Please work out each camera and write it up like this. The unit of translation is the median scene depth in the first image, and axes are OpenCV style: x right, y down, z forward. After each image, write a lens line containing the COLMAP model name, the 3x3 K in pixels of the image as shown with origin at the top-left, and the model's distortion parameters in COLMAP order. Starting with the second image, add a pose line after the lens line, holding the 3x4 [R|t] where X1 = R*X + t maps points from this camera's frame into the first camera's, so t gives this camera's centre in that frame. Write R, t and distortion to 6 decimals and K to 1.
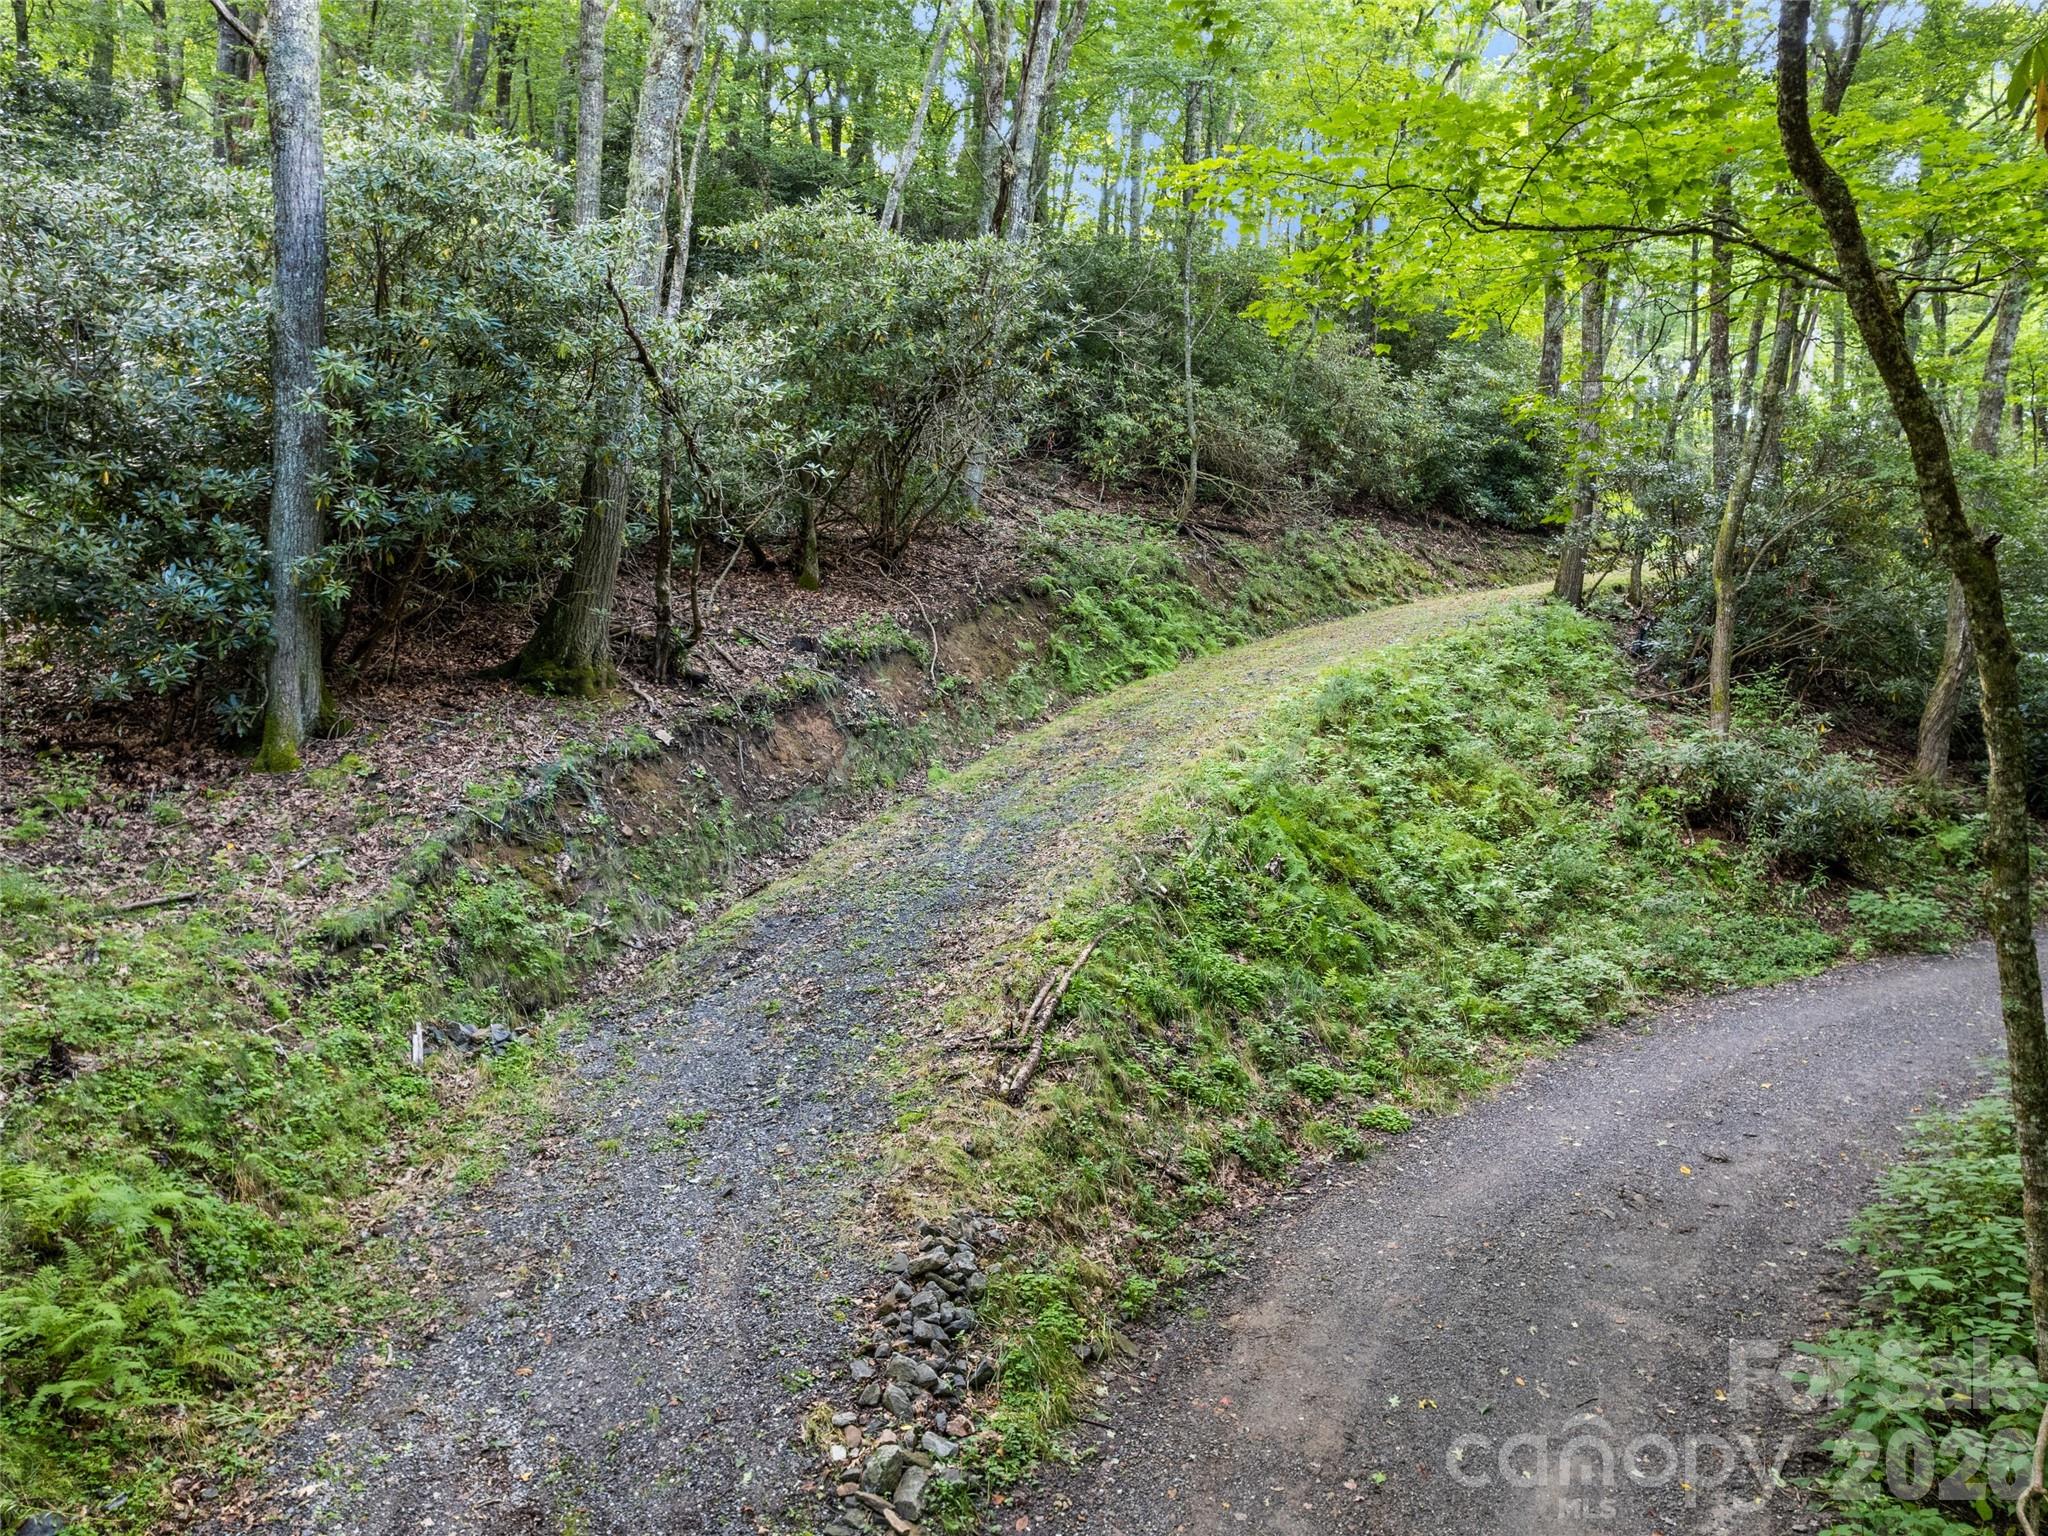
lens RADIAL K [[1459.0, 0, 1024.0], [0, 1459.0, 768.0], [0, 0, 1]] dist [-0.073236, 0.067768]
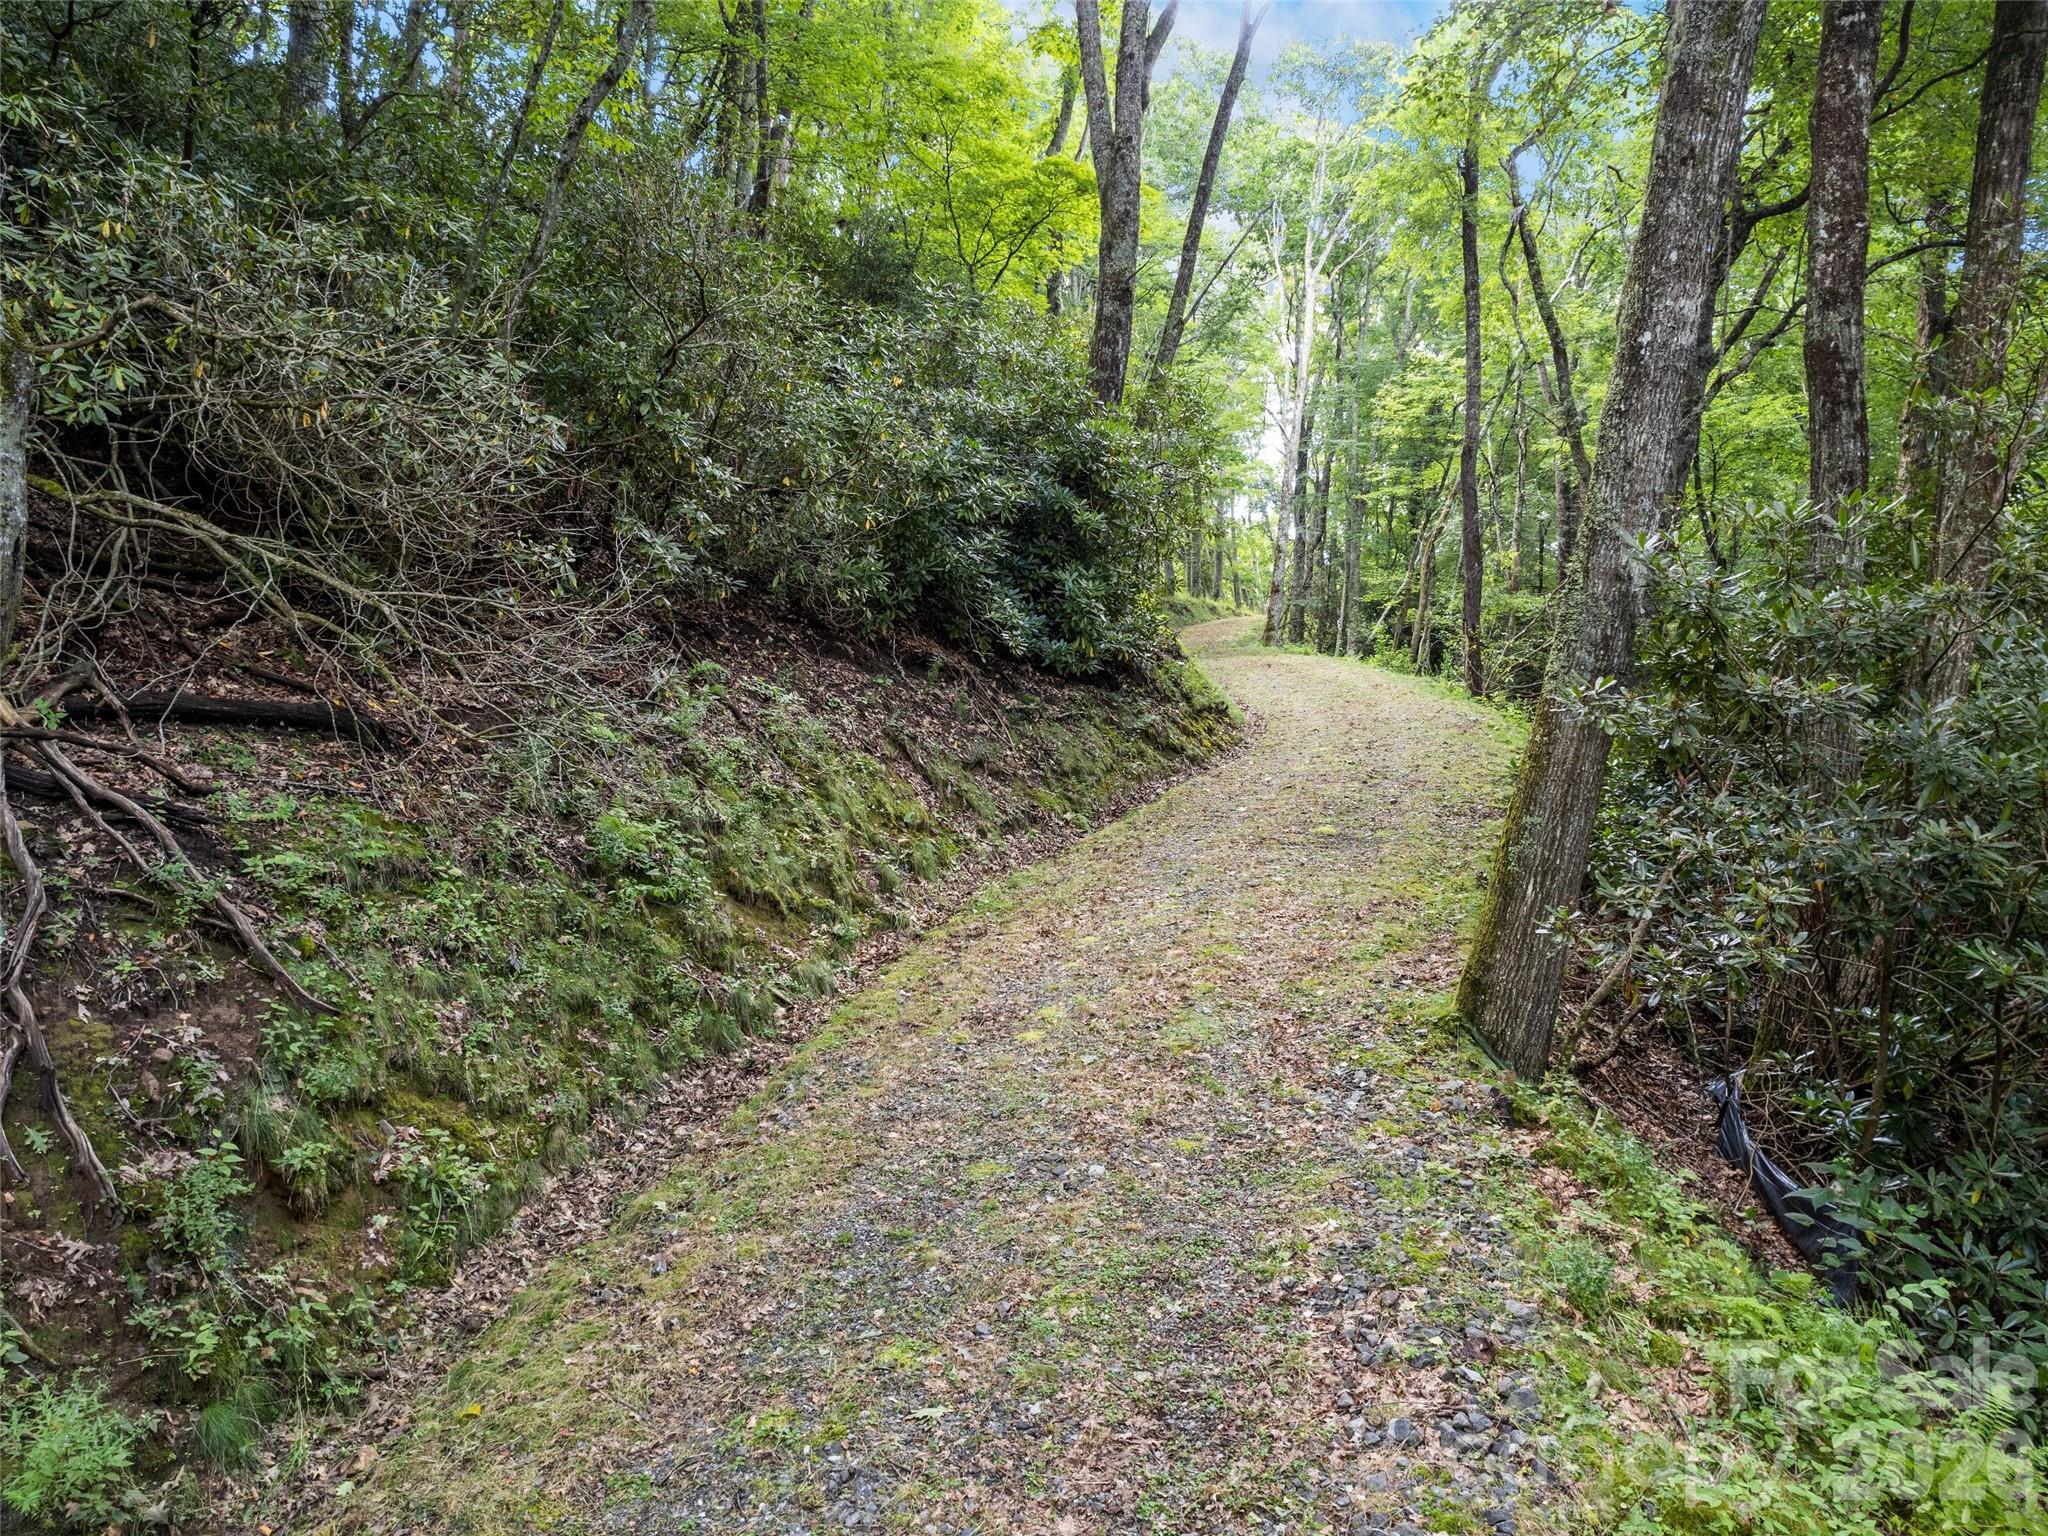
lens RADIAL K [[1459.0, 0, 1024.0], [0, 1459.0, 768.0], [0, 0, 1]] dist [-0.073236, 0.067768]
pose [[0.899304, 0.010888, 0.437188, 0.129728], [0.000931, 0.999640, -0.026813, -0.131373], [-0.437322, 0.024520, 0.898970, 0.622882]]
